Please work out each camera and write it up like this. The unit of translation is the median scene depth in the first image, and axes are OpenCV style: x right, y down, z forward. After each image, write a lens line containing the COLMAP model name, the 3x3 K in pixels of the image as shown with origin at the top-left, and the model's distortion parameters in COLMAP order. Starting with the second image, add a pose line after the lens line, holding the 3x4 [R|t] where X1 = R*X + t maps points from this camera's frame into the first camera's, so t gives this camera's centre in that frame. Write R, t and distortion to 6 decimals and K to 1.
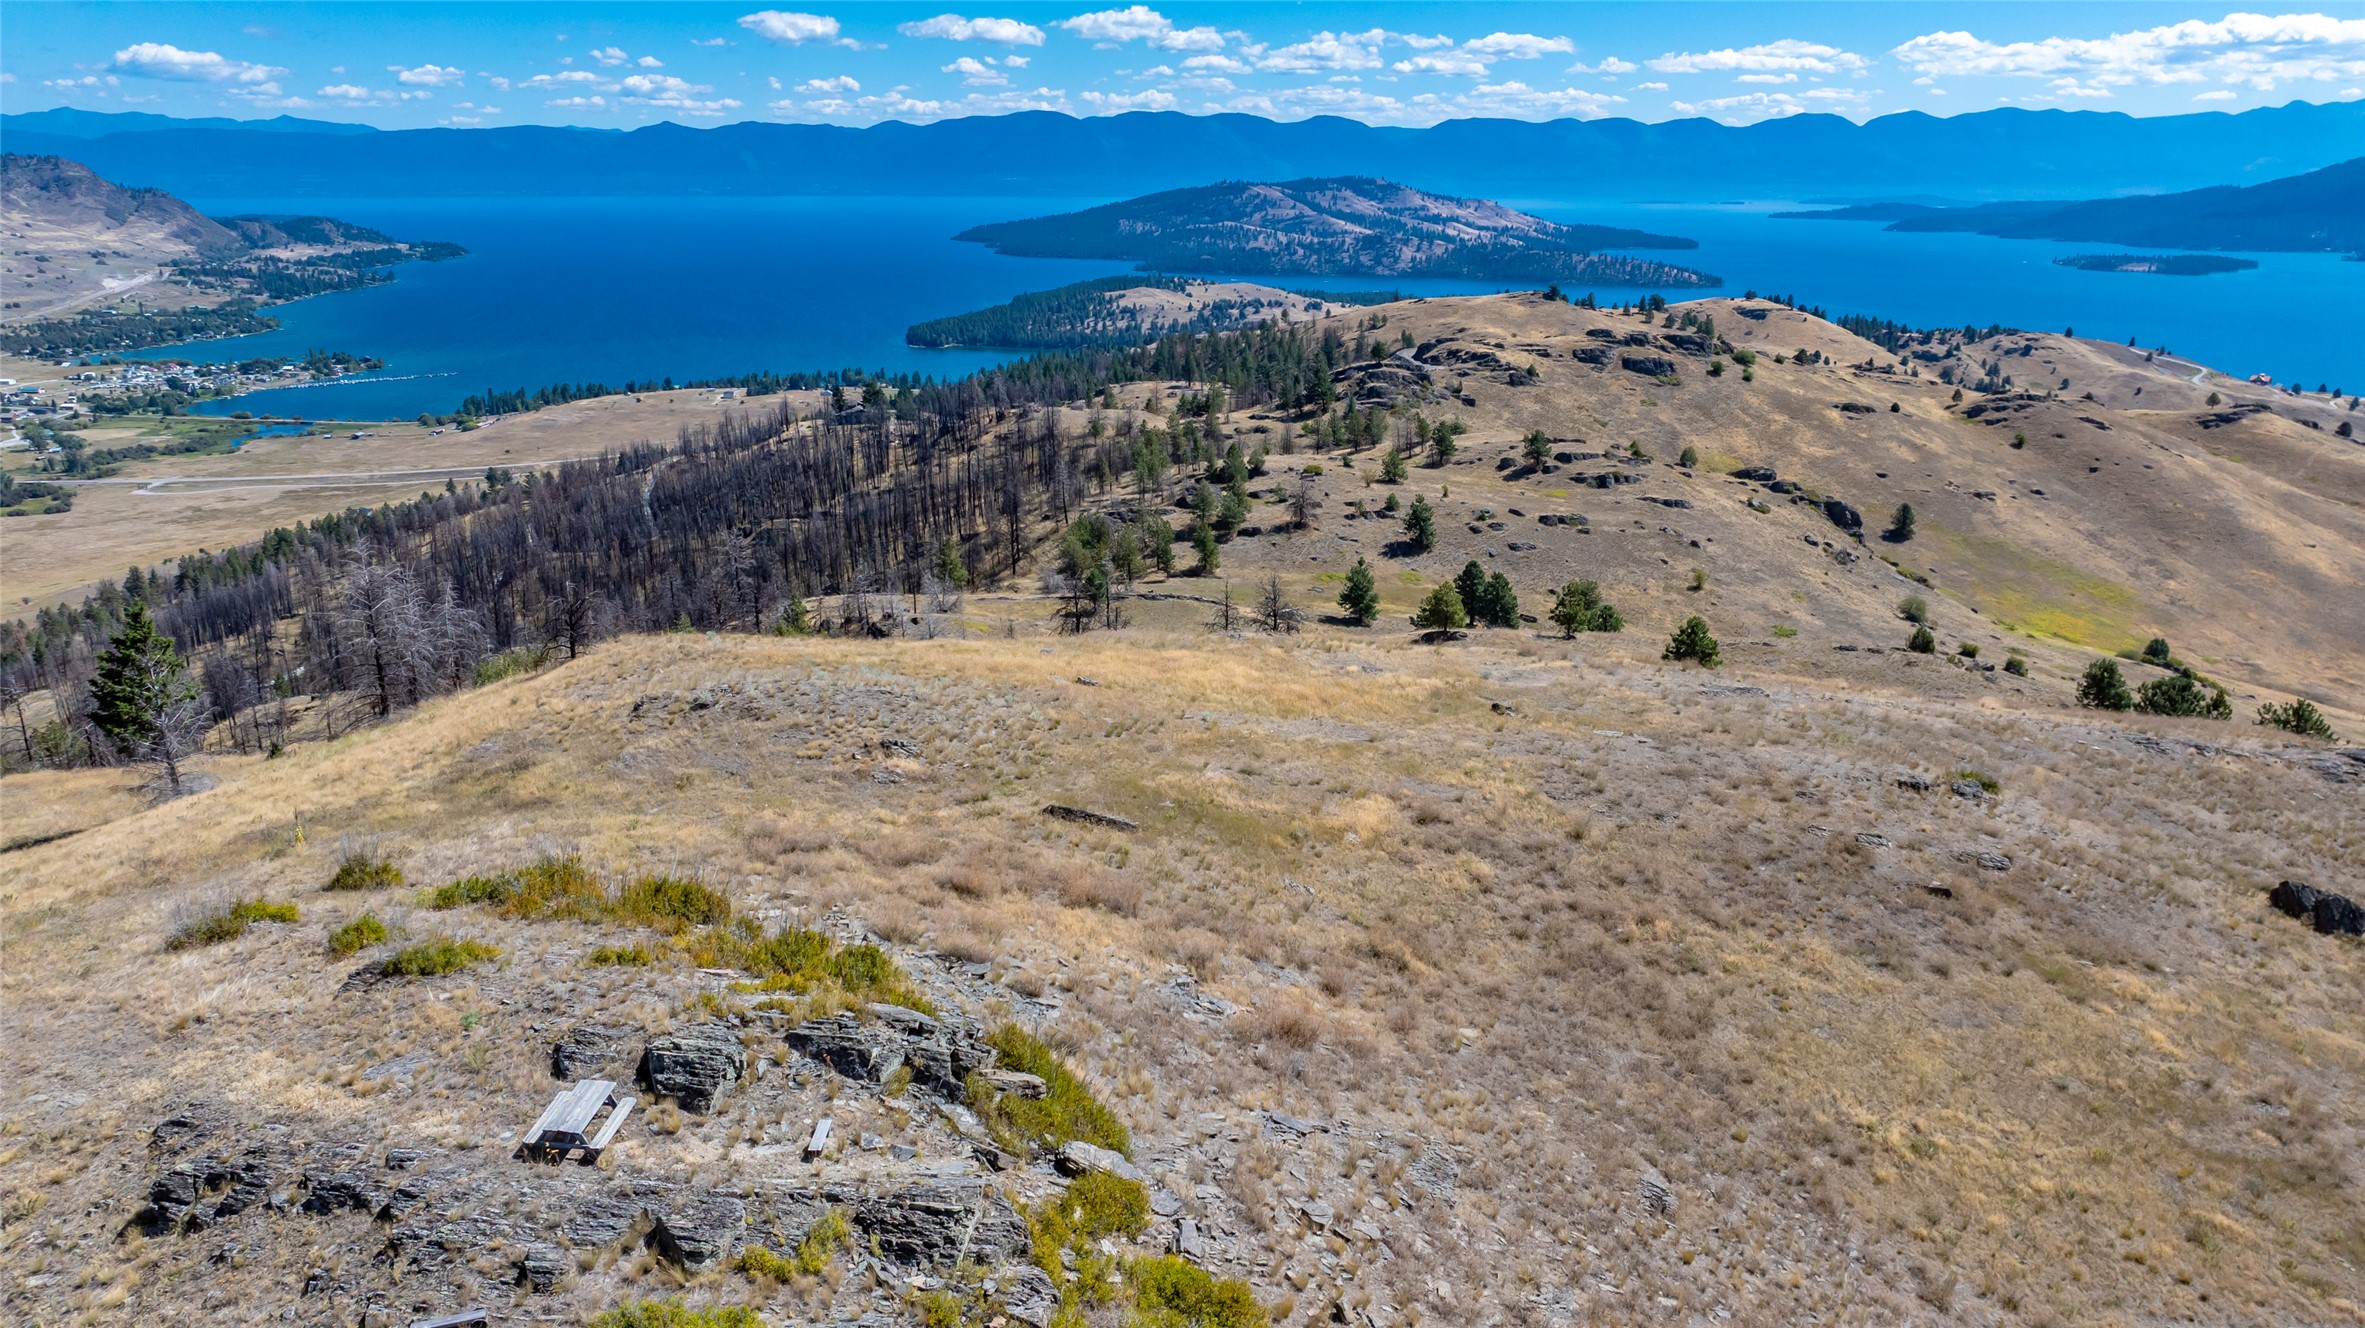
lens RADIAL K [[1666.6, 0, 1189.4], [0, 1666.6, 655.4], [0, 0, 1]] dist [-0.019747, -0.000371]
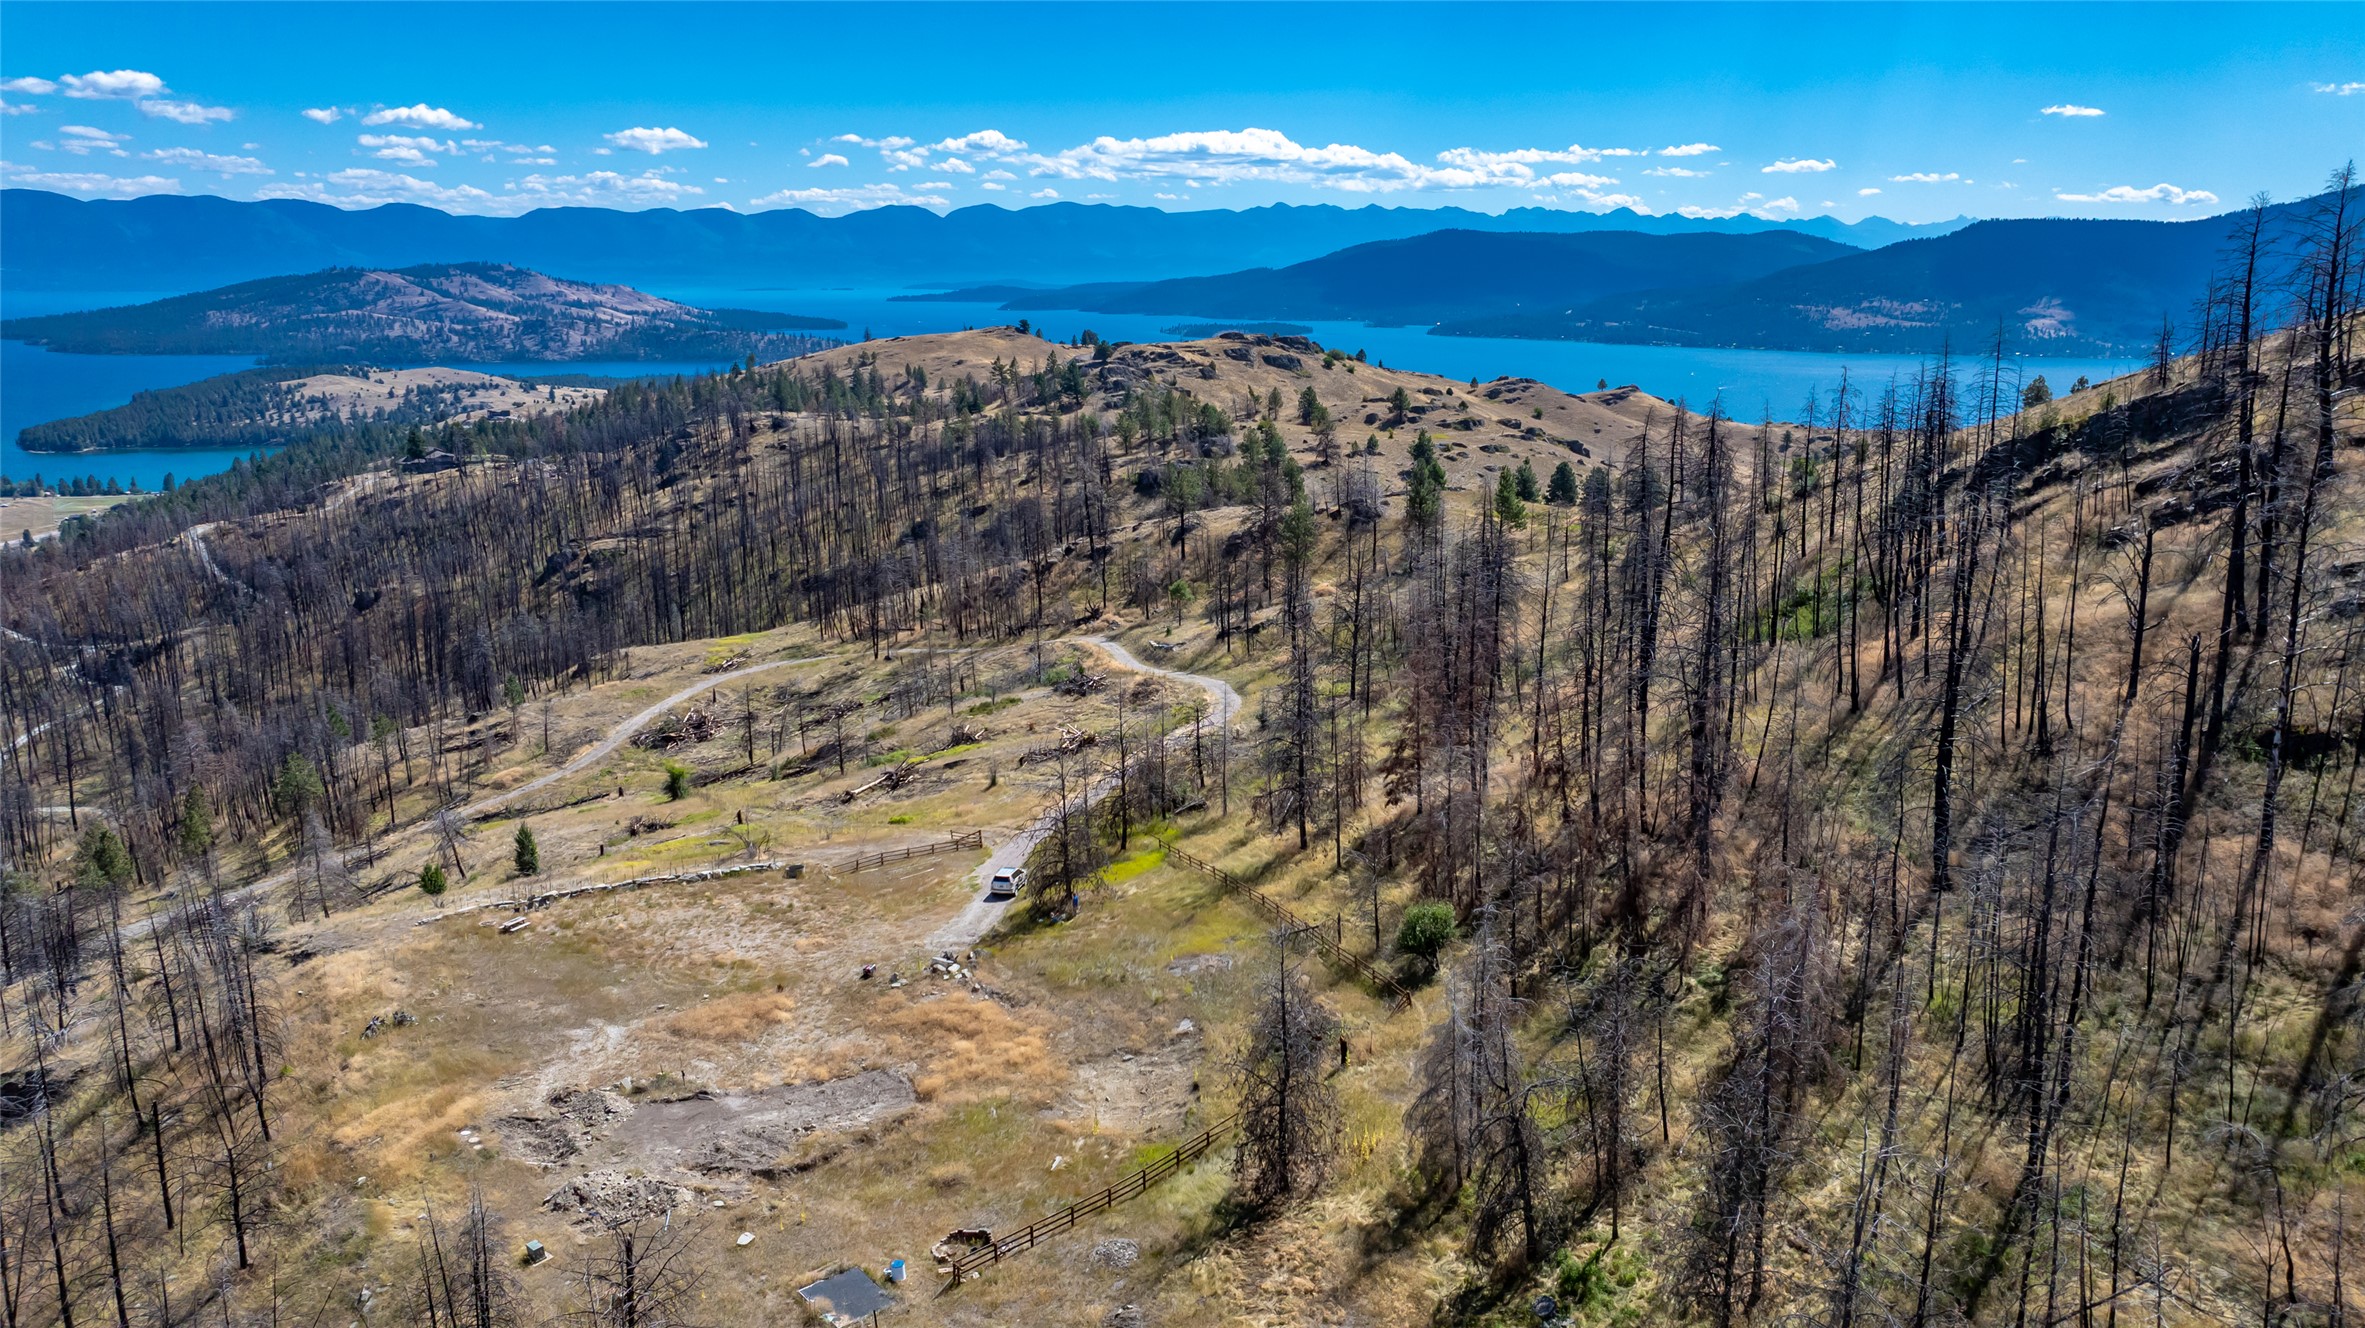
lens RADIAL K [[1666.6, 0, 1189.4], [0, 1666.6, 655.4], [0, 0, 1]] dist [-0.019747, -0.000371]
pose [[0.868638, -0.114031, 0.482146, -0.106614], [0.138618, 0.990224, -0.015540, 0.010083], [-0.475660, 0.080333, 0.875953, 0.015961]]
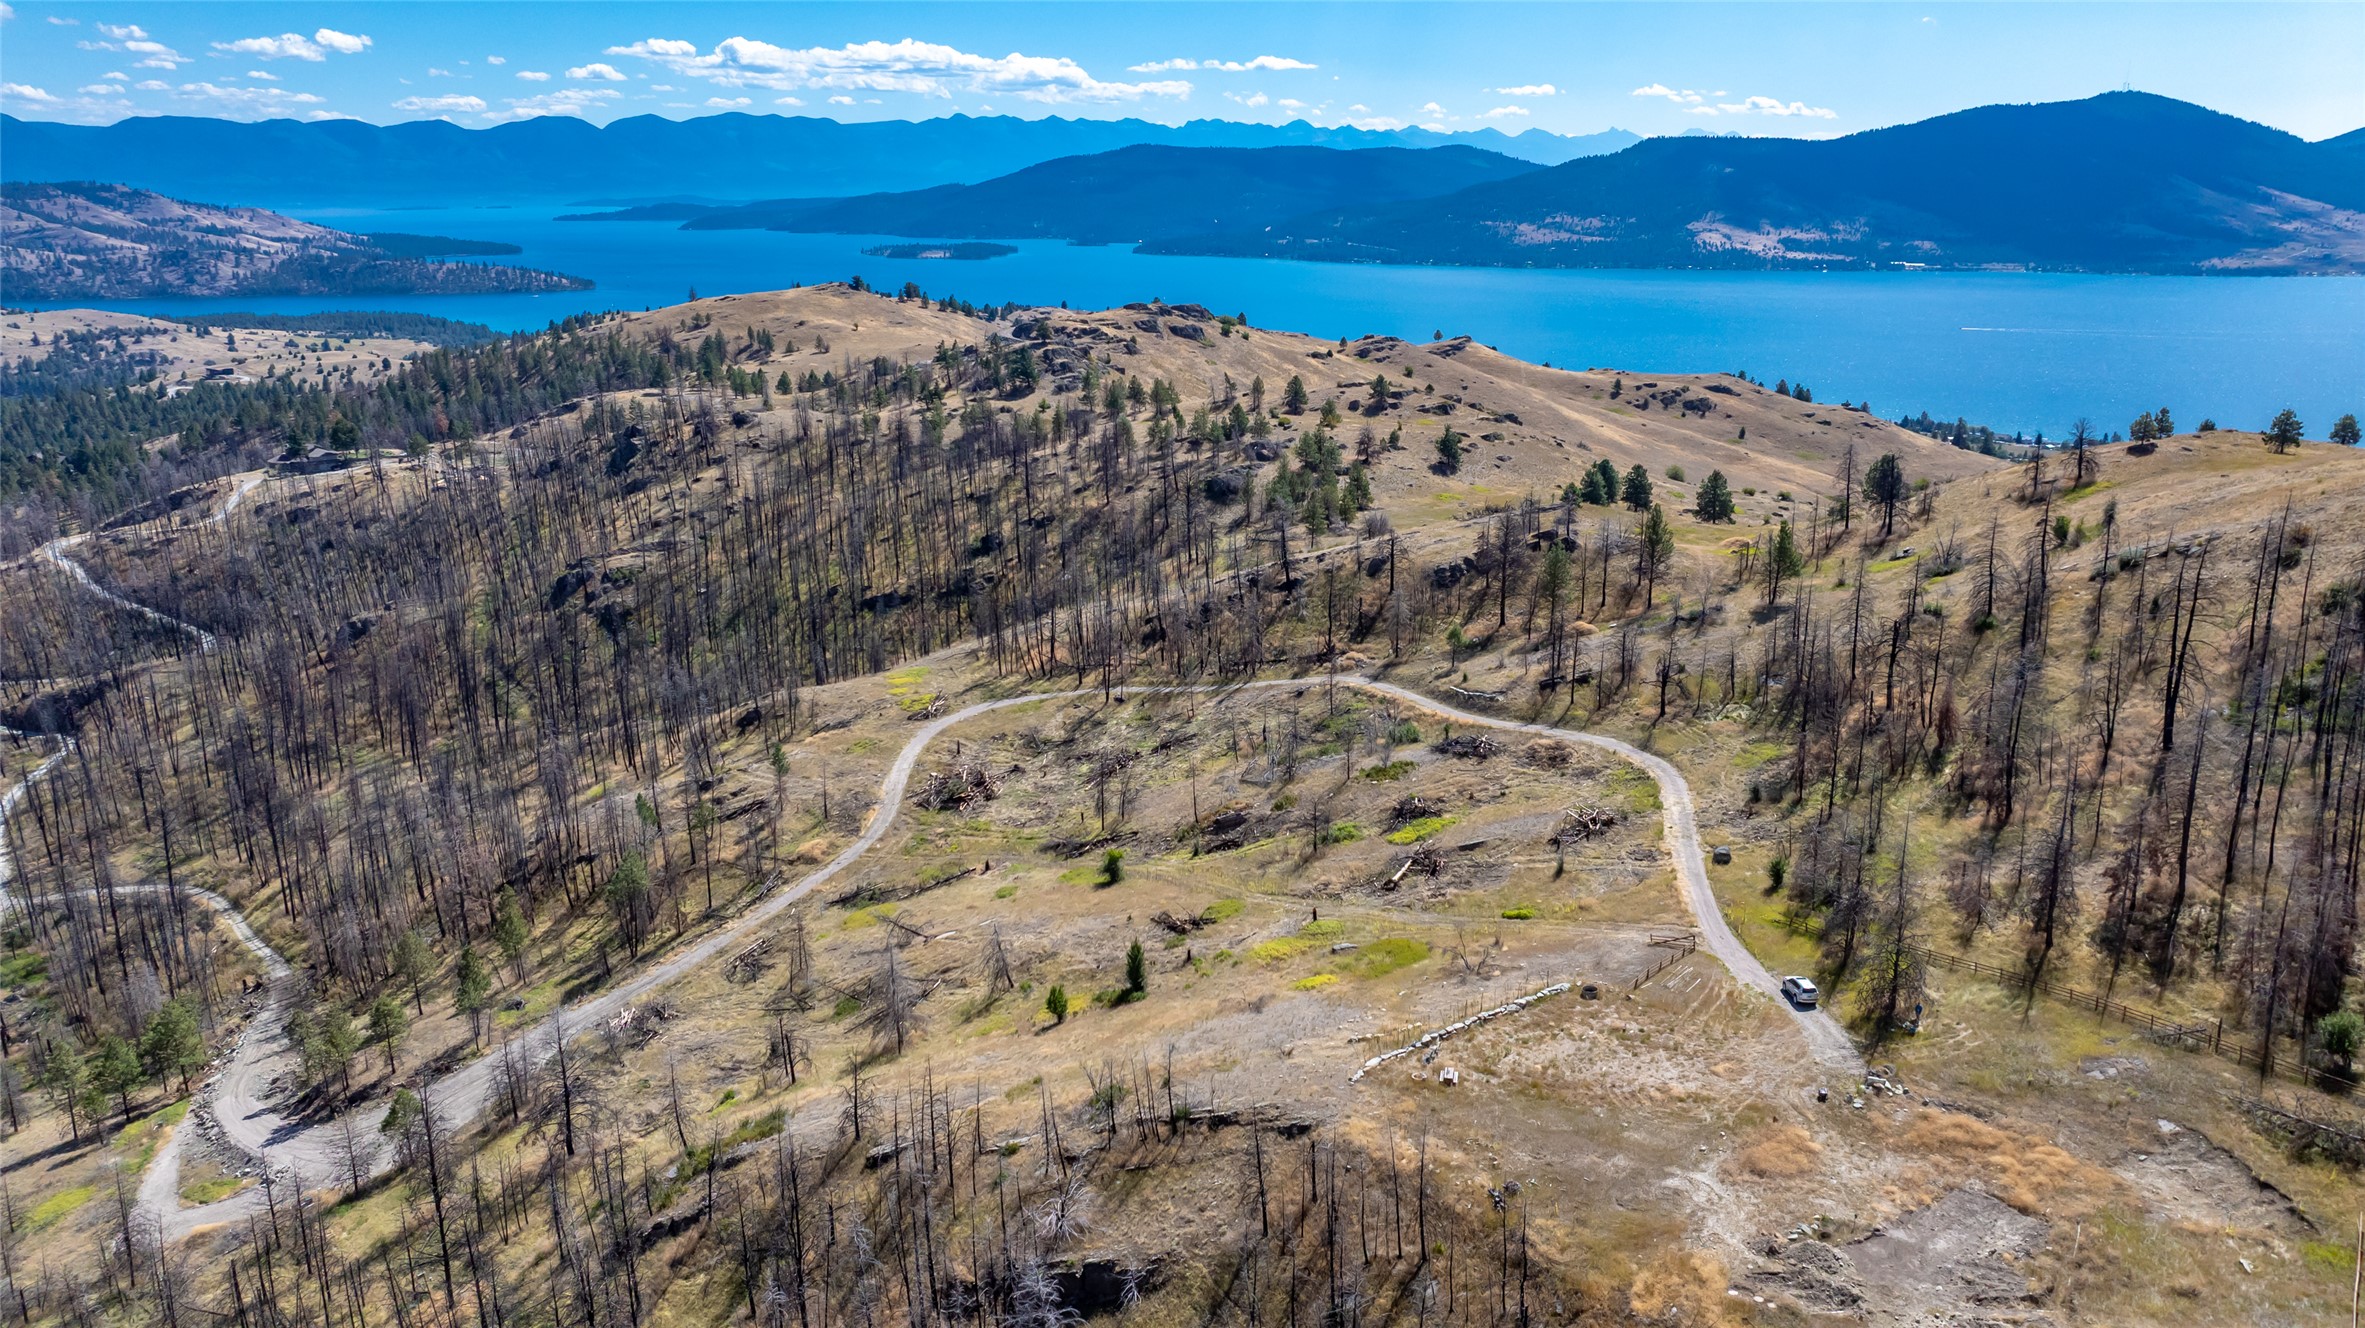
lens RADIAL K [[1666.6, 0, 1189.4], [0, 1666.6, 655.4], [0, 0, 1]] dist [-0.019747, -0.000371]
pose [[0.761646, -0.181005, 0.622200, -0.147517], [0.182092, 0.981289, 0.062566, -0.007710], [-0.621883, 0.065644, 0.780354, 0.033967]]
